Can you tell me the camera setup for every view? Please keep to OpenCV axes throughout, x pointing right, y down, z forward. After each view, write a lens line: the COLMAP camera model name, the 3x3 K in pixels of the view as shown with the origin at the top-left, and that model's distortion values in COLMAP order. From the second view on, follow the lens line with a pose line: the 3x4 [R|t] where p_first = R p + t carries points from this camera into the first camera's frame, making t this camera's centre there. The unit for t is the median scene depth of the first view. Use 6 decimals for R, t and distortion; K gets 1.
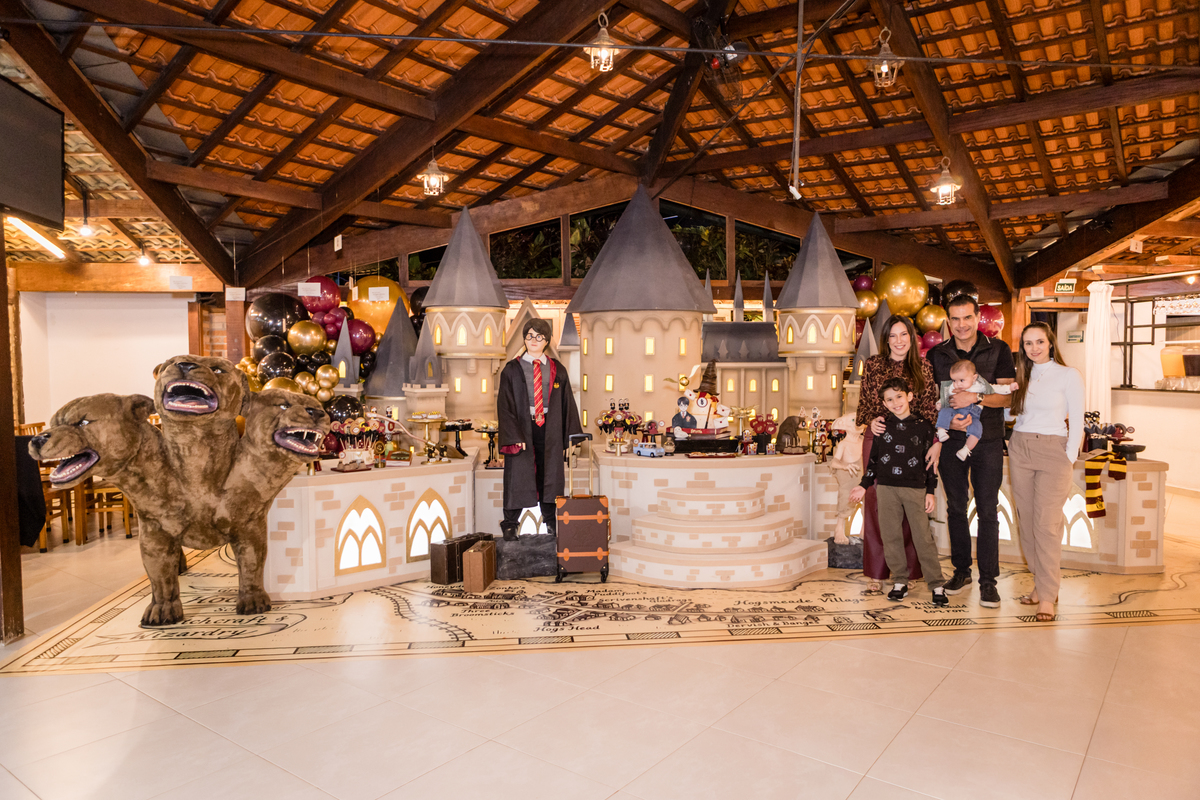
lens RADIAL K [[801.4, 0, 600.0], [0, 801.4, 400.0], [0, 0, 1]] dist [-0.028431, 0.003442]
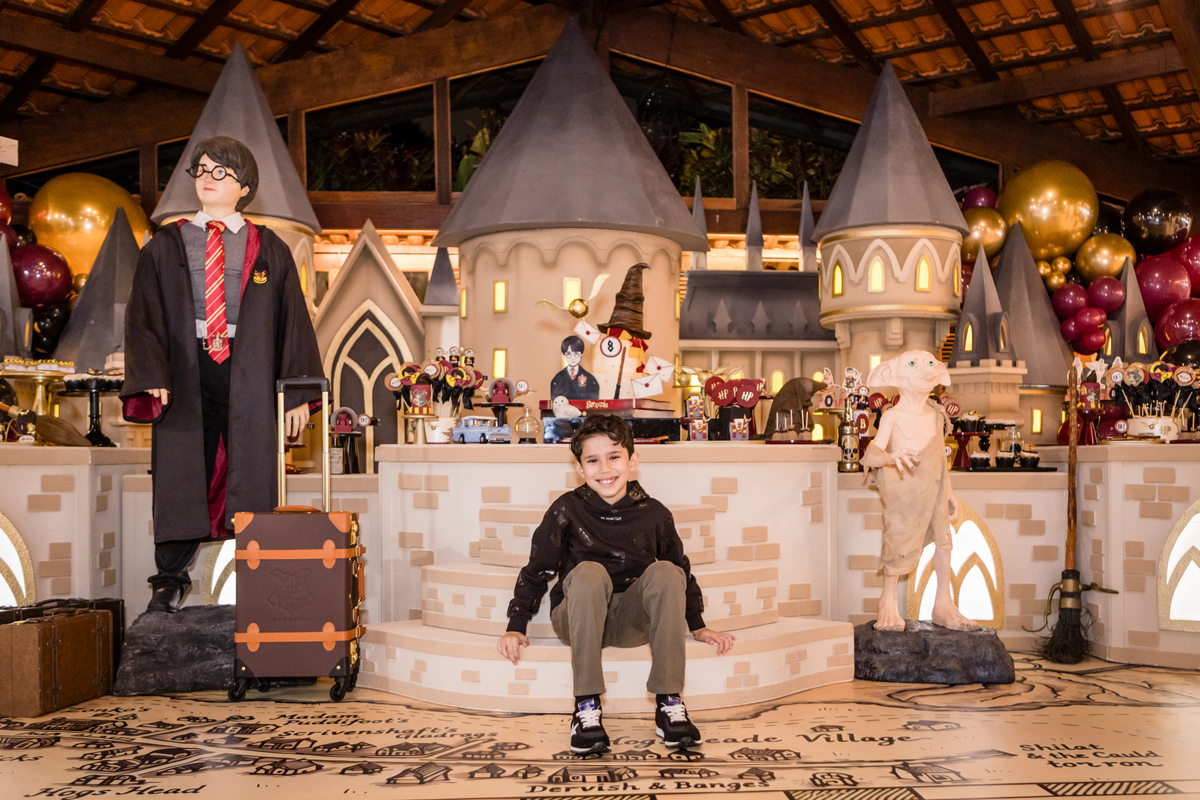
lens RADIAL K [[1141.5, 0, 623.8], [0, 1141.5, 465.9], [0, 0, 1]] dist [0.000726, -0.011579]
pose [[0.999607, 0.001591, -0.027980, 0.152397], [-0.002700, 0.999211, -0.039628, 0.101234], [0.027895, 0.039688, 0.998823, 0.302217]]
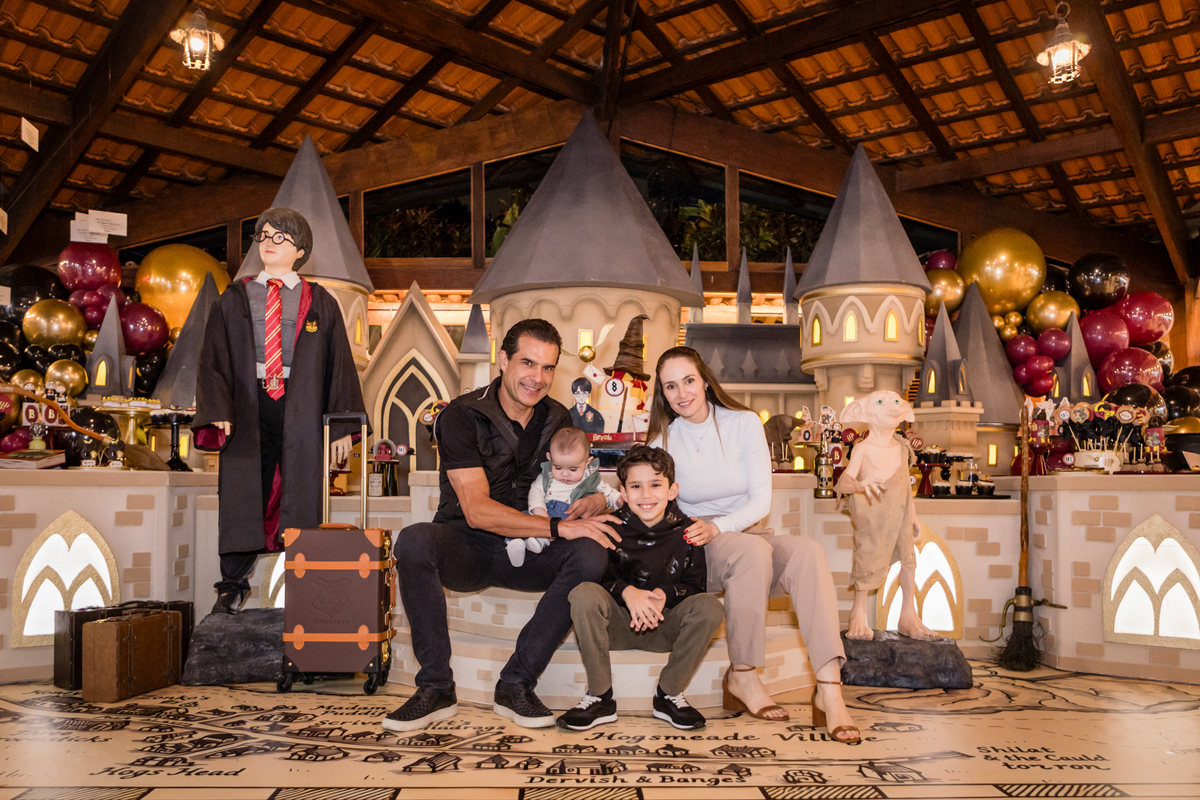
lens RADIAL K [[965.4, 0, 584.2], [0, 965.4, 464.5], [0, 0, 1]] dist [-0.028579, 0.014282]
pose [[0.996524, 0.006742, -0.083038, 0.160040], [-0.012394, 0.997626, -0.067737, 0.101120], [0.082384, 0.068530, 0.994242, 0.324410]]
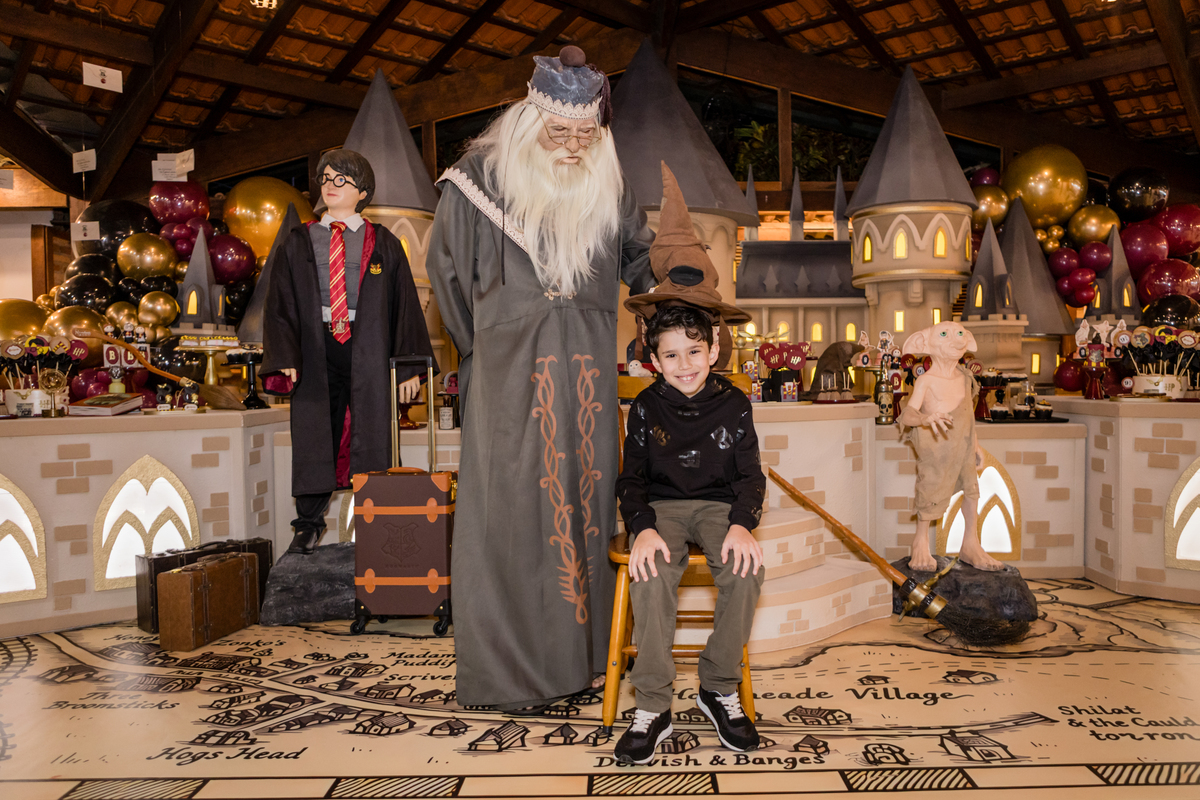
lens RADIAL K [[850.5, 0, 630.6], [0, 850.5, 402.6], [0, 0, 1]] dist [-0.024220, 0.009331]
pose [[0.994746, -0.003793, -0.102306, 0.153588], [0.002782, 0.999946, -0.010020, 0.068342], [0.102339, 0.009682, 0.994703, 0.385781]]
